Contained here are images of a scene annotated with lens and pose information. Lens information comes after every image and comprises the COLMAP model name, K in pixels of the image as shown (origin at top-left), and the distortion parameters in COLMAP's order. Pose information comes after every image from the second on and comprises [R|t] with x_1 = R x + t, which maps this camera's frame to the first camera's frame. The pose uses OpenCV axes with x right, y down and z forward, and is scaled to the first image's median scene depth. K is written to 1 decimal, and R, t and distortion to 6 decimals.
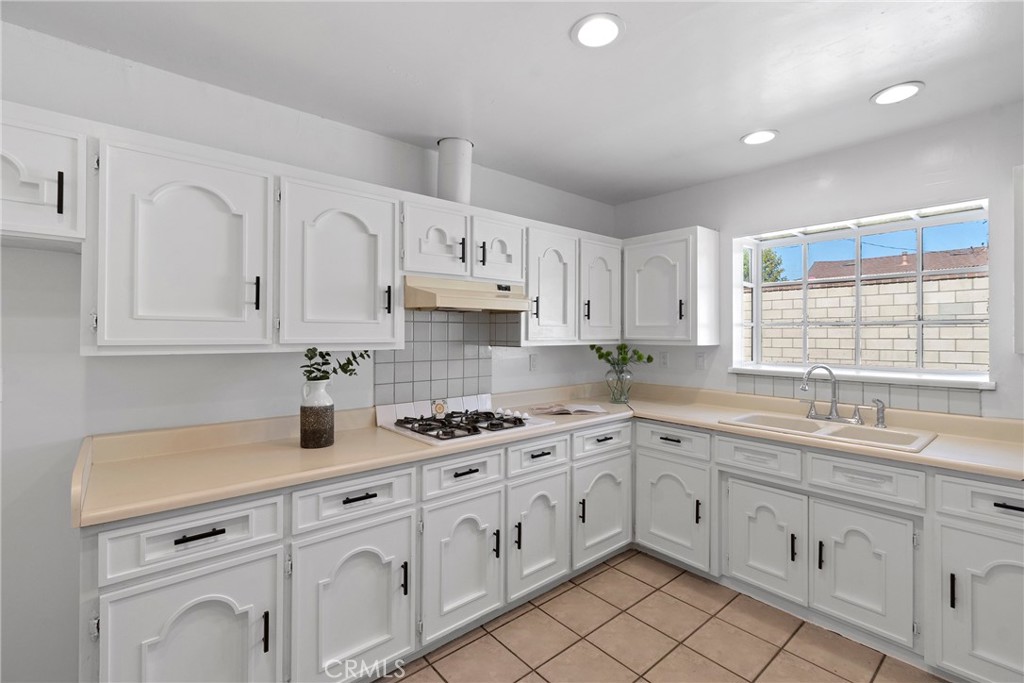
lens RADIAL K [[453.0, 0, 516.4], [0, 453.0, 328.8], [0, 0, 1]] dist [0.001185, -0.000374]
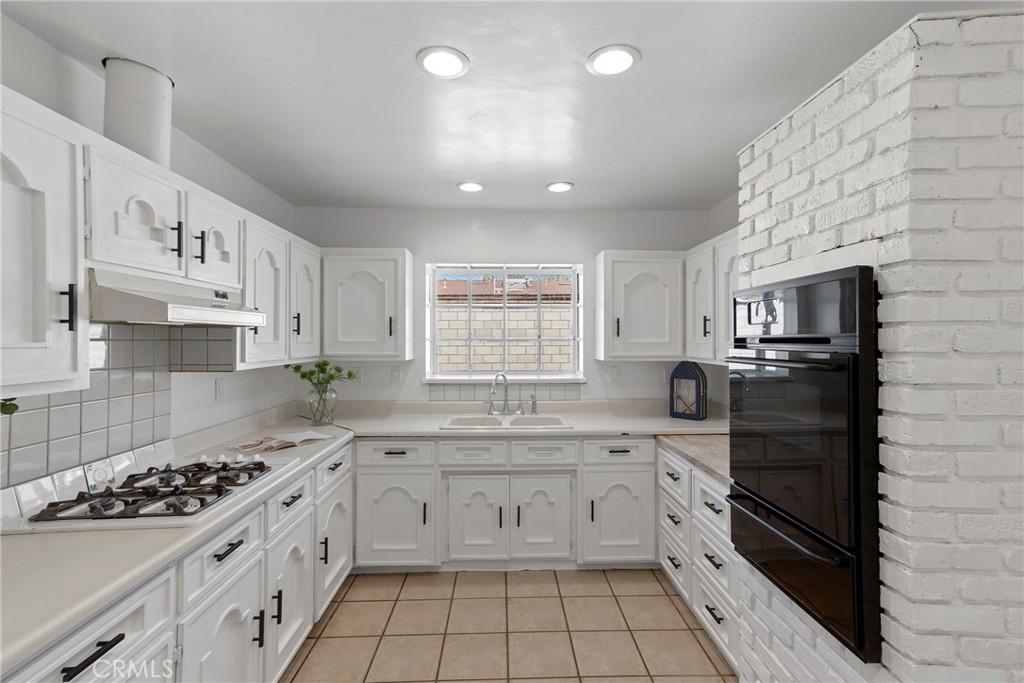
lens RADIAL K [[453.1, 0, 517.7], [0, 453.1, 335.8], [0, 0, 1]] dist [0.000482, -0.000097]
pose [[0.625235, 0.005645, 0.780416, -0.330688], [-0.007494, 0.999971, -0.001229, -0.027061], [-0.780401, -0.005080, 0.625259, 0.150485]]
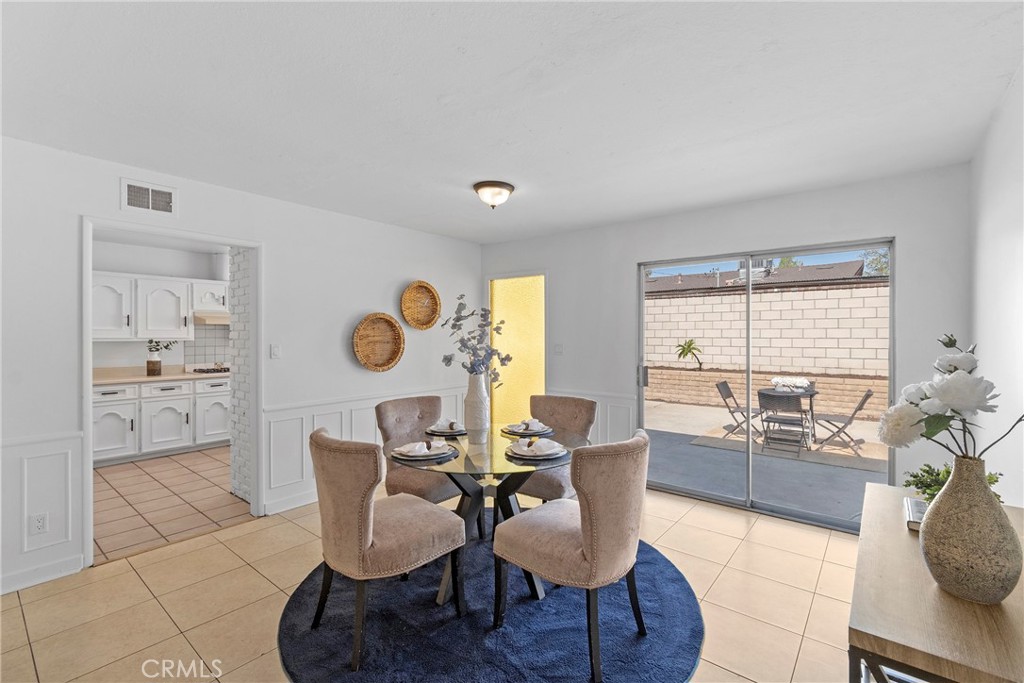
lens RADIAL K [[453.1, 0, 517.7], [0, 453.1, 335.8], [0, 0, 1]] dist [0.000482, -0.000097]
pose [[0.983209, -0.001491, 0.182477, 0.994064], [-0.000866, 0.999917, 0.012834, -0.014489], [-0.182481, -0.012776, 0.983126, -1.700046]]
